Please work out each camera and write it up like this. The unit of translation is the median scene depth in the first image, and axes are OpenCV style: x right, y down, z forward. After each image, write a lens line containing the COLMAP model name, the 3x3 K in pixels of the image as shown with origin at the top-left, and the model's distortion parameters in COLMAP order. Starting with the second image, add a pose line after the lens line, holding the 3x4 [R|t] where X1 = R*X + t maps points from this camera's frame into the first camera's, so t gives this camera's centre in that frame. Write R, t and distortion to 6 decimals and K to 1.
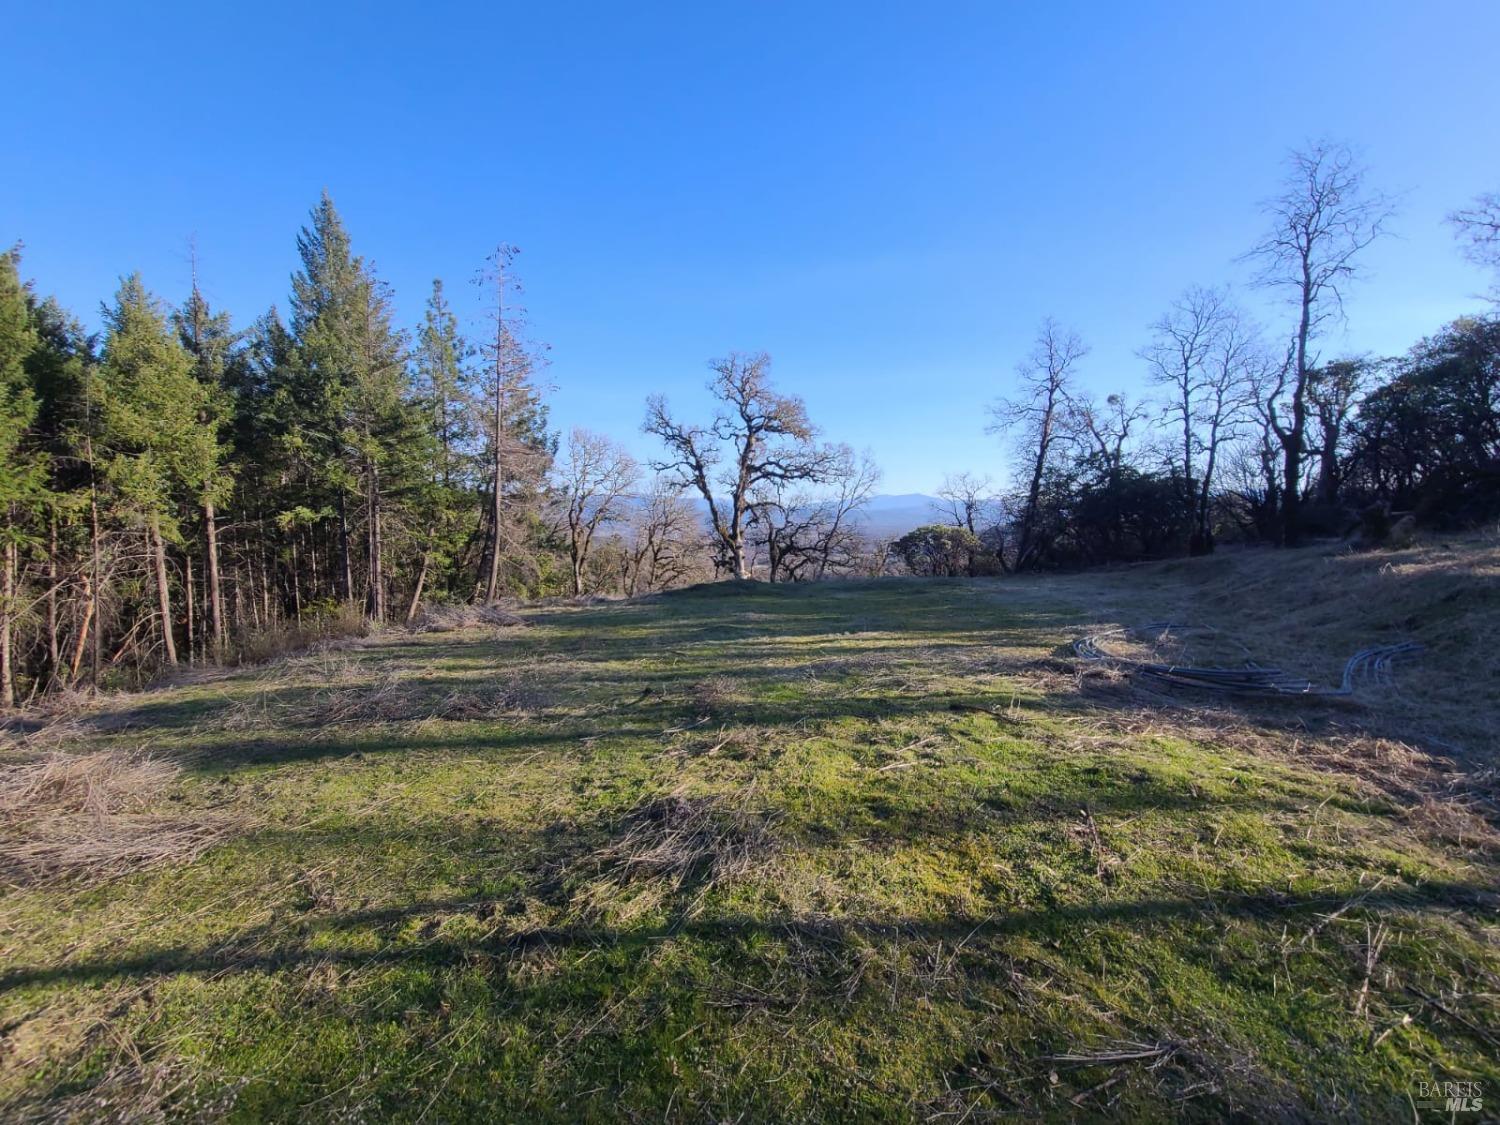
lens RADIAL K [[620.9, 0, 740.2], [0, 620.9, 562.9], [0, 0, 1]] dist [-0.002550, -0.002647]
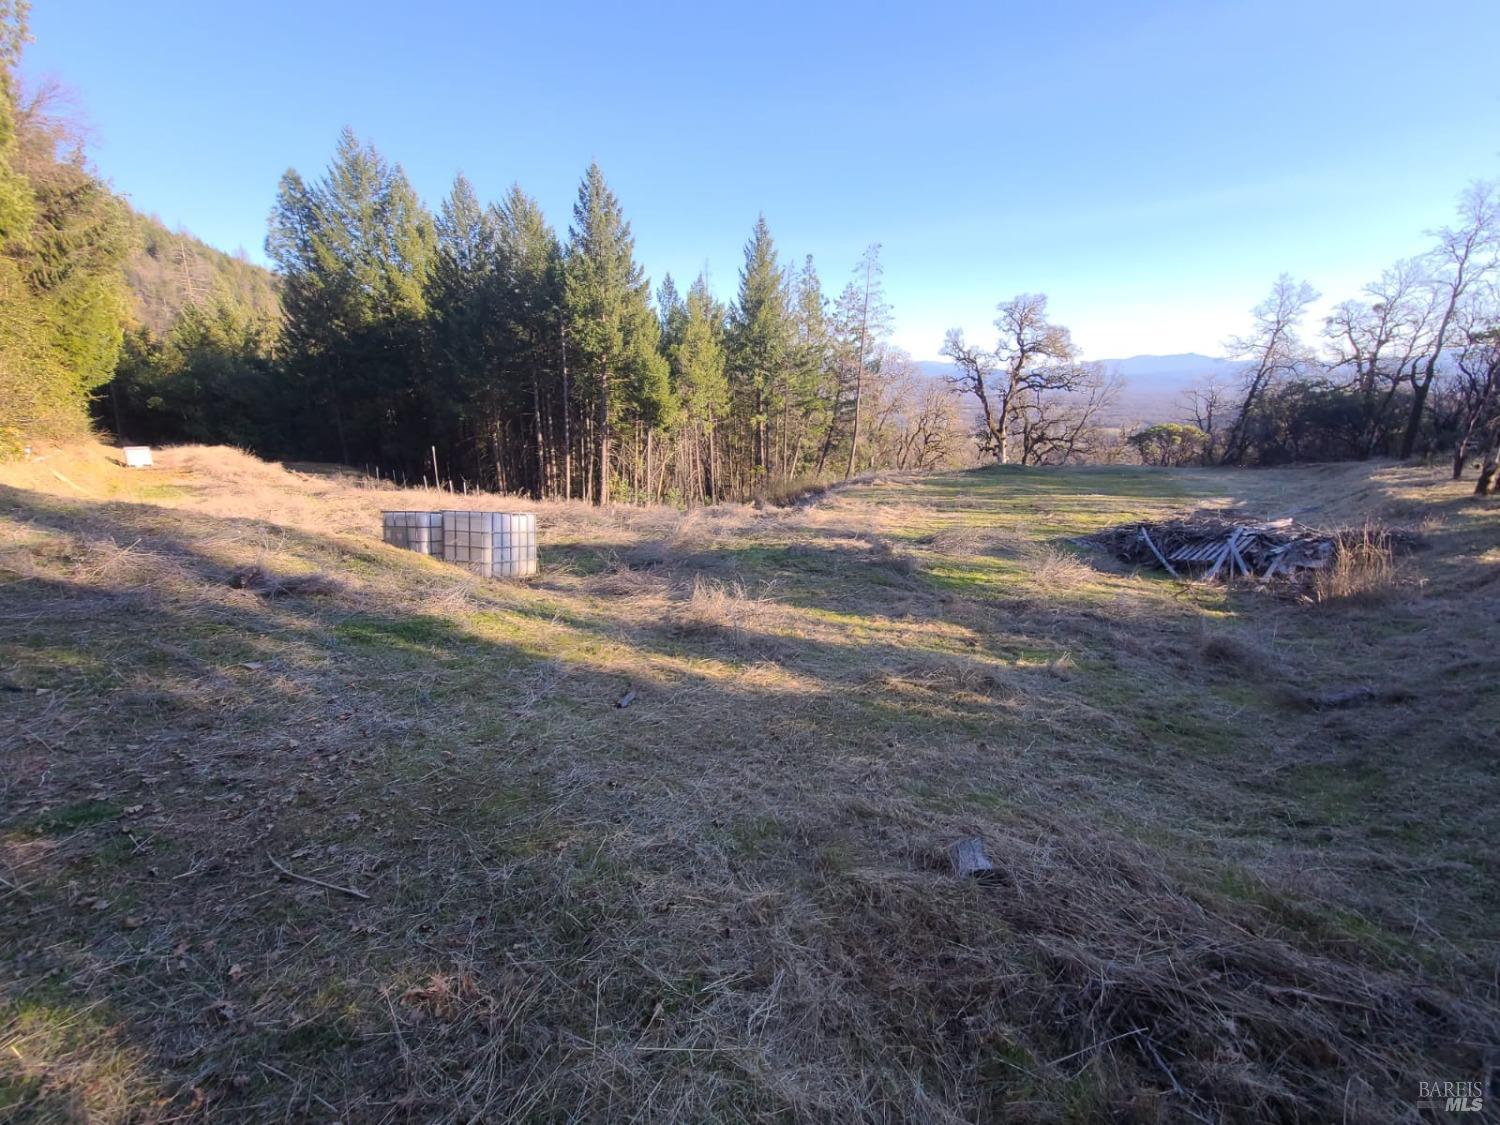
lens RADIAL K [[620.9, 0, 740.2], [0, 620.9, 562.9], [0, 0, 1]] dist [-0.002550, -0.002647]
pose [[0.946562, 0.088275, -0.310205, -0.109422], [-0.022719, 0.977675, 0.208891, -0.031547], [0.321719, -0.190681, 0.927436, -0.564011]]
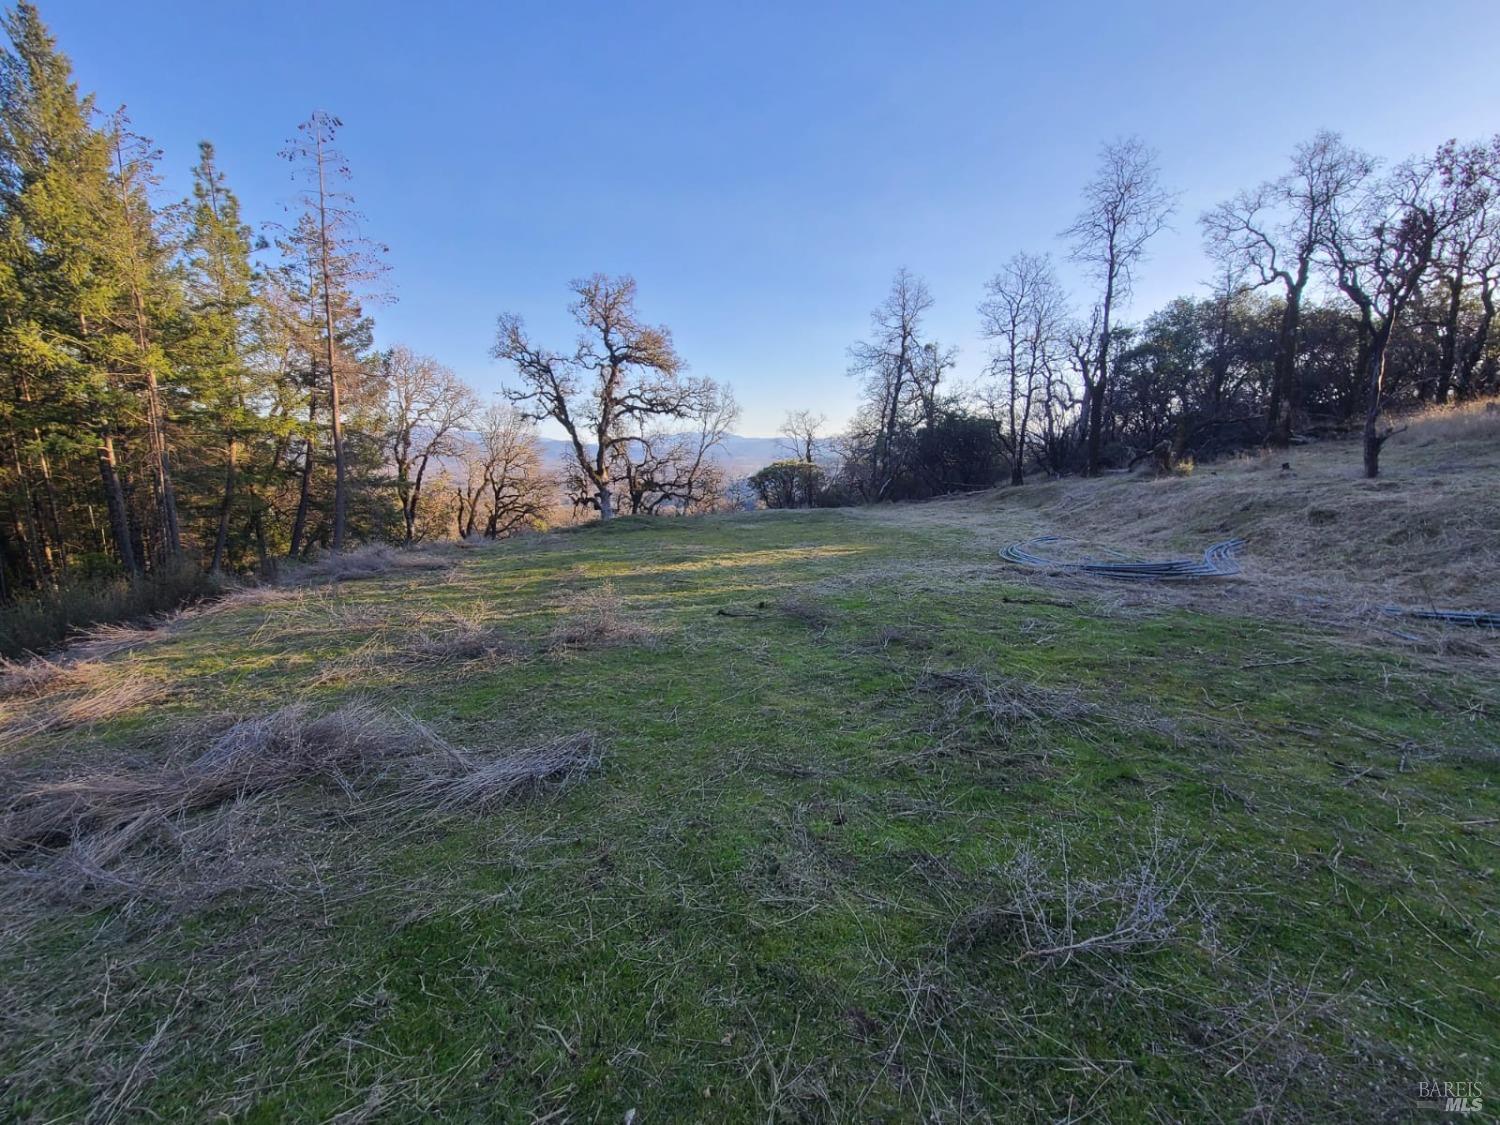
lens RADIAL K [[621.1, 0, 750.0], [0, 621.1, 562.5], [0, 0, 1]] dist [-0.000139, -0.001642]
pose [[0.949962, -0.049297, 0.308451, -0.096704], [0.018689, 0.994669, 0.101413, 0.003705], [-0.311806, -0.090574, 0.945819, -0.001853]]
